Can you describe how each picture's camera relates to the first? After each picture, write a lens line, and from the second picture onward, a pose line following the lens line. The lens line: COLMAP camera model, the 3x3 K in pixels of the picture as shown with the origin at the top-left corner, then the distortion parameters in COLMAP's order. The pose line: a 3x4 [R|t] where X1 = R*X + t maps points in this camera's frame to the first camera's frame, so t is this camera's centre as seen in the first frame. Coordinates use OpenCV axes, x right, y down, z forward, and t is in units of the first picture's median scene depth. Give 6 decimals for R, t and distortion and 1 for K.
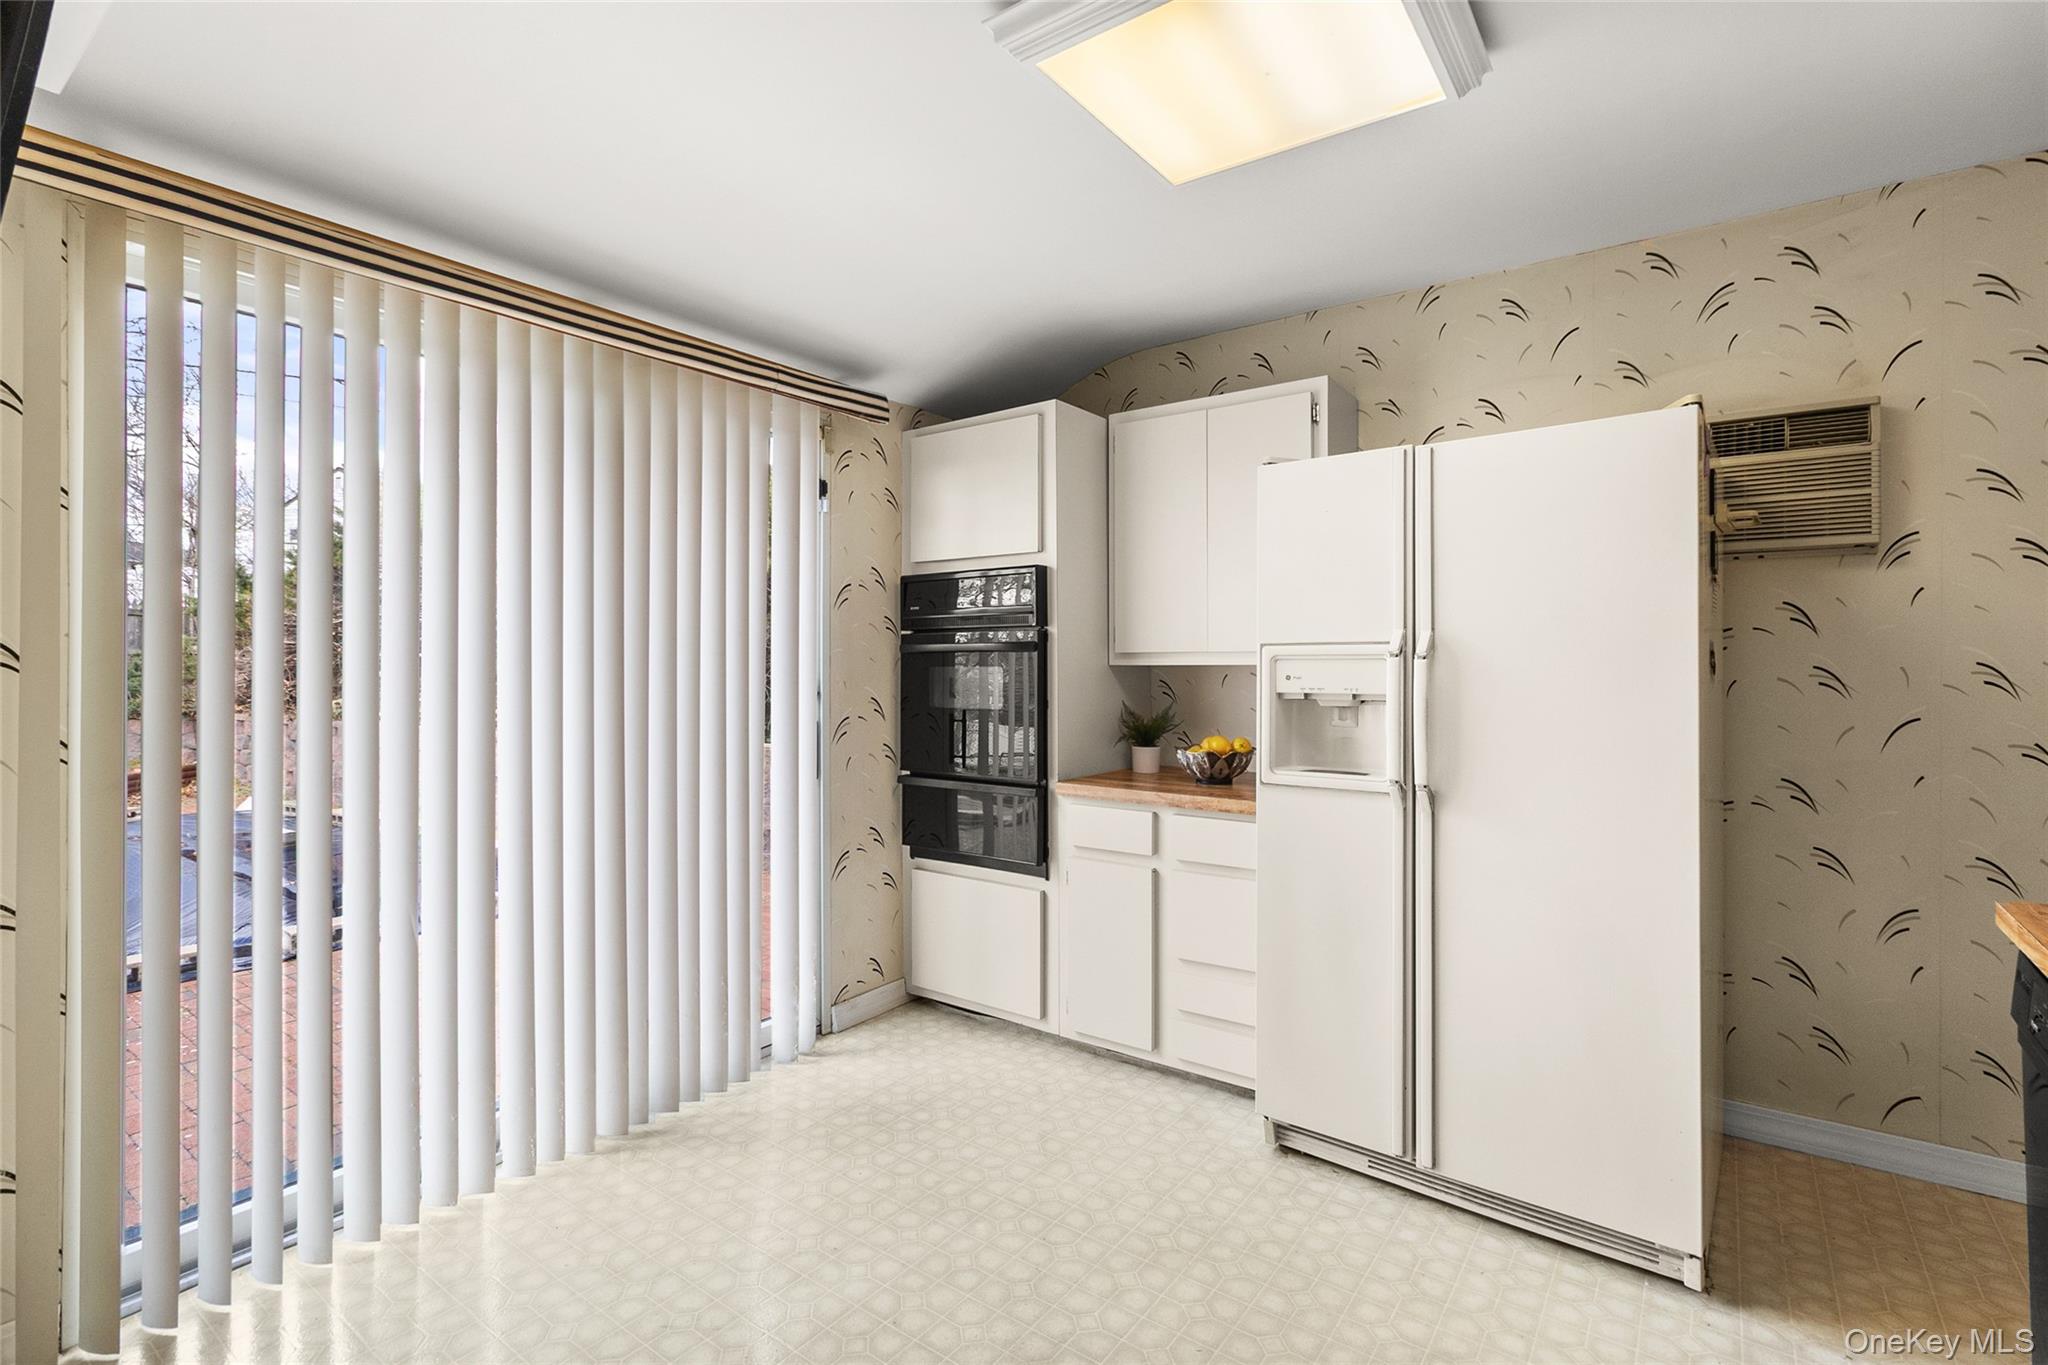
lens RADIAL K [[951.9, 0, 1027.7], [0, 951.9, 665.1], [0, 0, 1]] dist [0.005022, 0.000514]
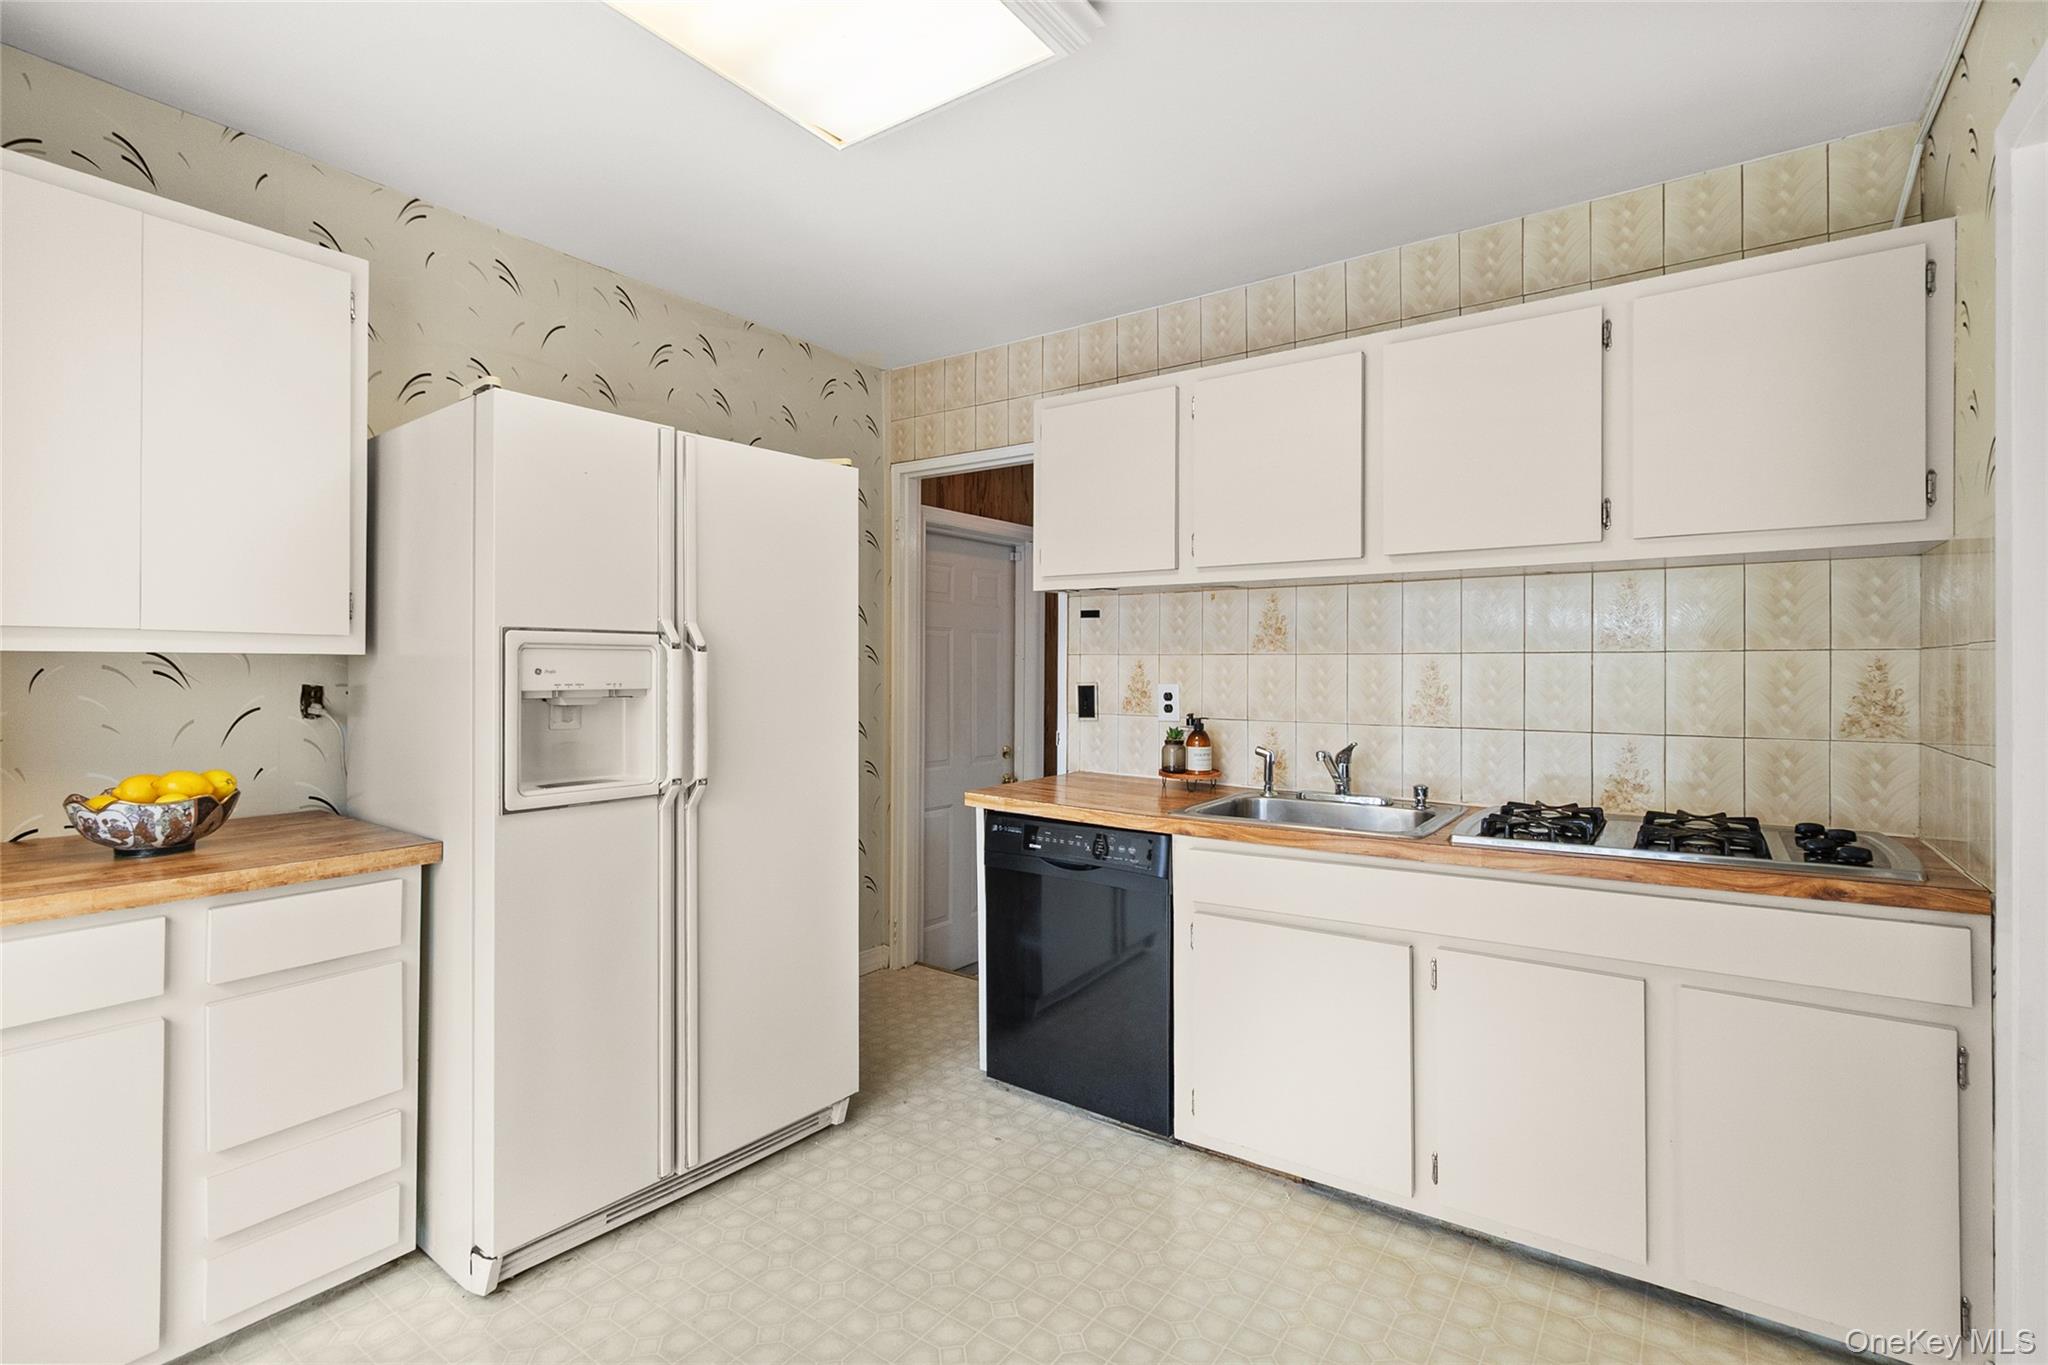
lens RADIAL K [[951.9, 0, 1028.2], [0, 951.9, 680.1], [0, 0, 1]] dist [0.005022, 0.000514]
pose [[-0.000693, -0.008993, 0.999959, -0.513263], [-0.001759, 0.999958, 0.008991, 0.012764], [-0.999998, -0.001753, -0.000708, 0.596582]]
